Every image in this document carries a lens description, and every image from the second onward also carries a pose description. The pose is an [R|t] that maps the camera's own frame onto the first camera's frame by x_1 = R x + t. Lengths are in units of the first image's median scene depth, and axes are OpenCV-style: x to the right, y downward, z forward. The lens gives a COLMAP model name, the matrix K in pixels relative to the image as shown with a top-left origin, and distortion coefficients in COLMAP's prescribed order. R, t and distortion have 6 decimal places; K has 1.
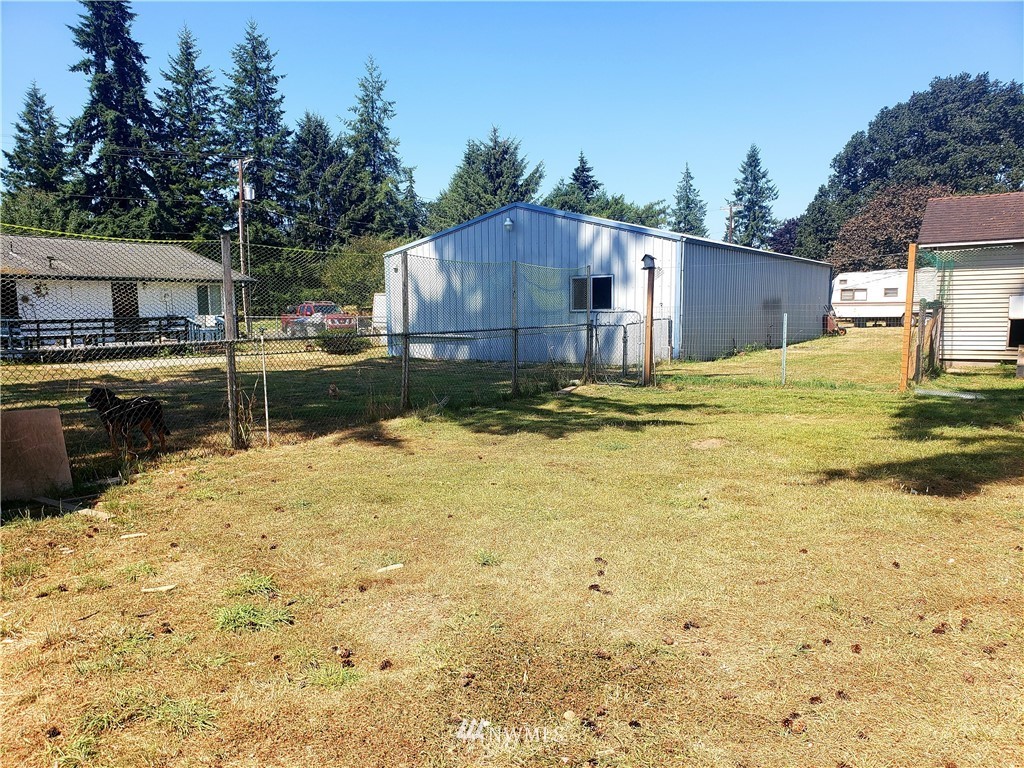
lens RADIAL K [[806.4, 0, 504.3], [0, 806.4, 386.3], [0, 0, 1]] dist [0.008134, 0.031194]
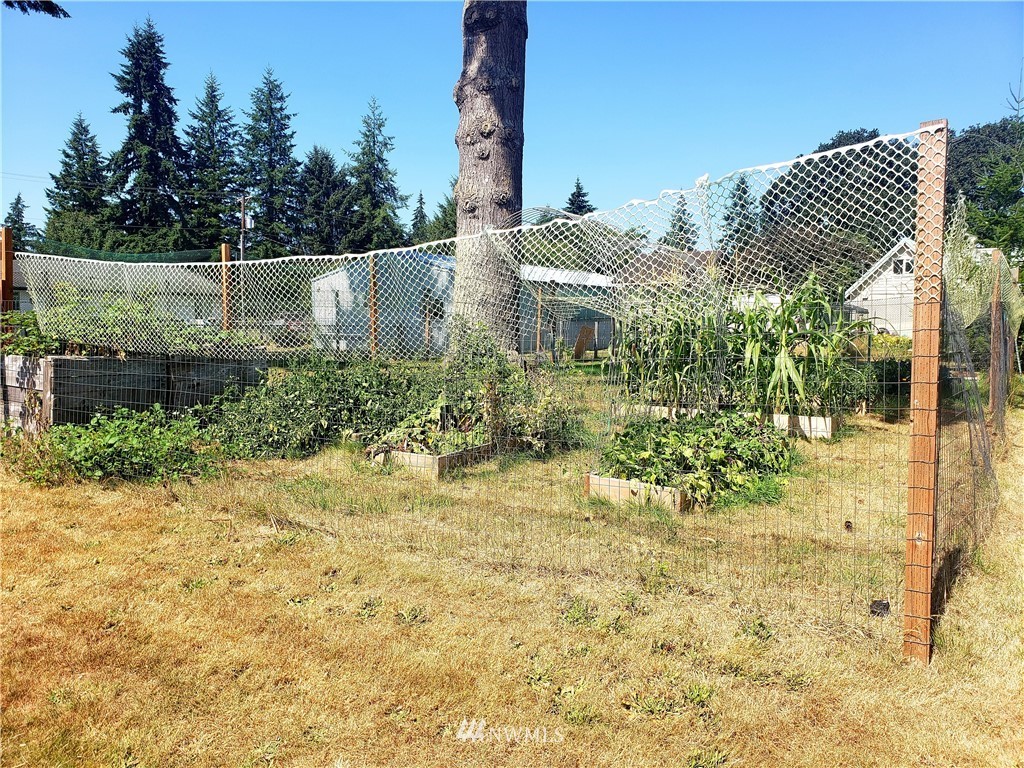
lens RADIAL K [[806.4, 0, 497.6], [0, 806.4, 379.3], [0, 0, 1]] dist [0.008134, 0.031194]
pose [[0.999095, 0.022412, -0.036159, 0.062516], [-0.023395, 0.999361, -0.027010, 0.013170], [0.035531, 0.027832, 0.998981, -0.118277]]
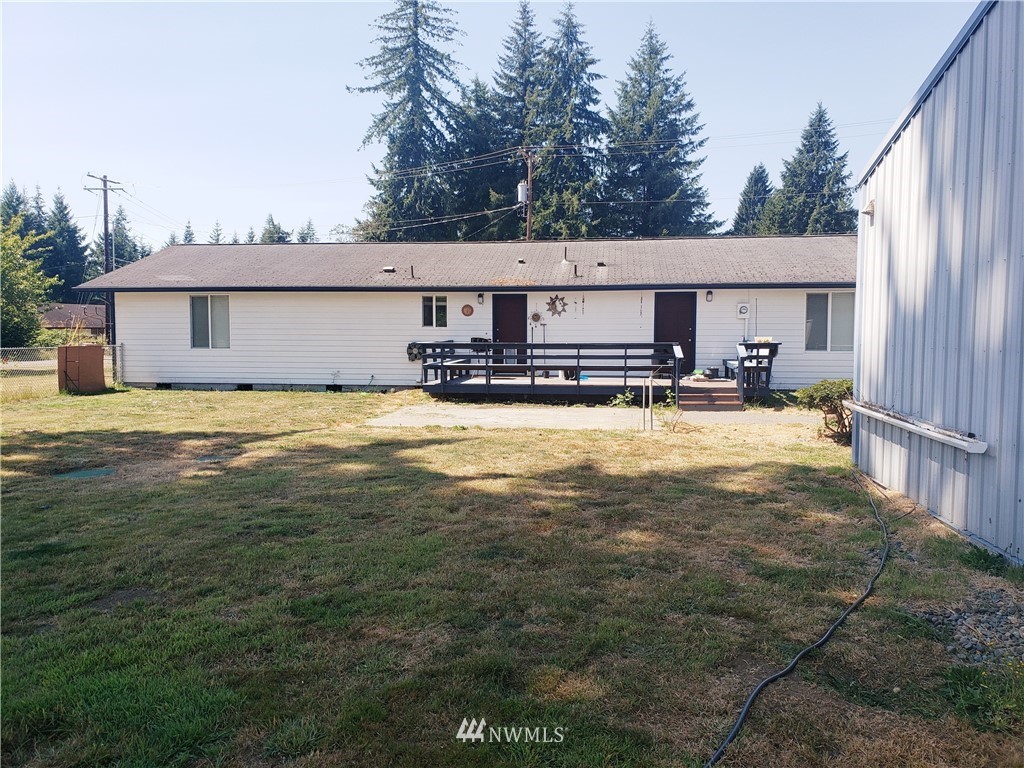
lens RADIAL K [[806.4, 0, 506.2], [0, 806.4, 387.5], [0, 0, 1]] dist [0.008134, 0.031194]
pose [[0.402484, 0.072043, -0.912588, 0.030666], [-0.098002, 0.994560, 0.035292, -0.017923], [0.910166, 0.075231, 0.407355, 0.184013]]
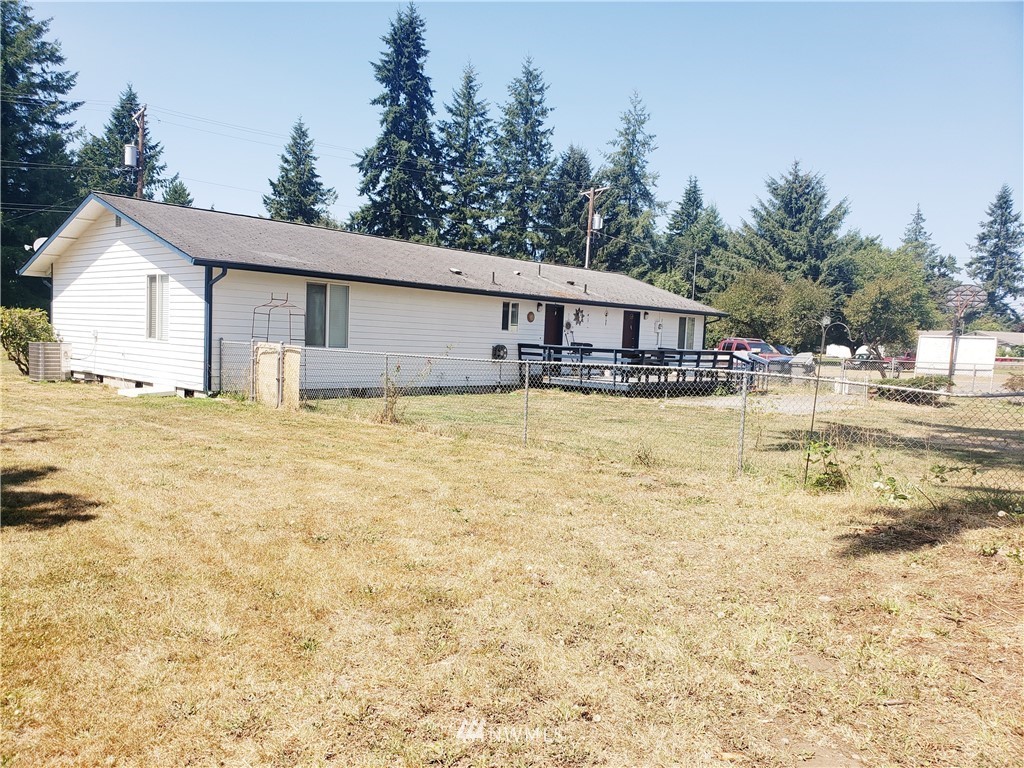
lens RADIAL K [[806.4, 0, 503.8], [0, 806.4, 384.1], [0, 0, 1]] dist [0.008134, 0.031194]
pose [[0.982204, 0.062565, -0.177092, -0.137170], [-0.070521, 0.996748, -0.038991, 0.000408], [0.174077, 0.050786, 0.983422, 0.021187]]
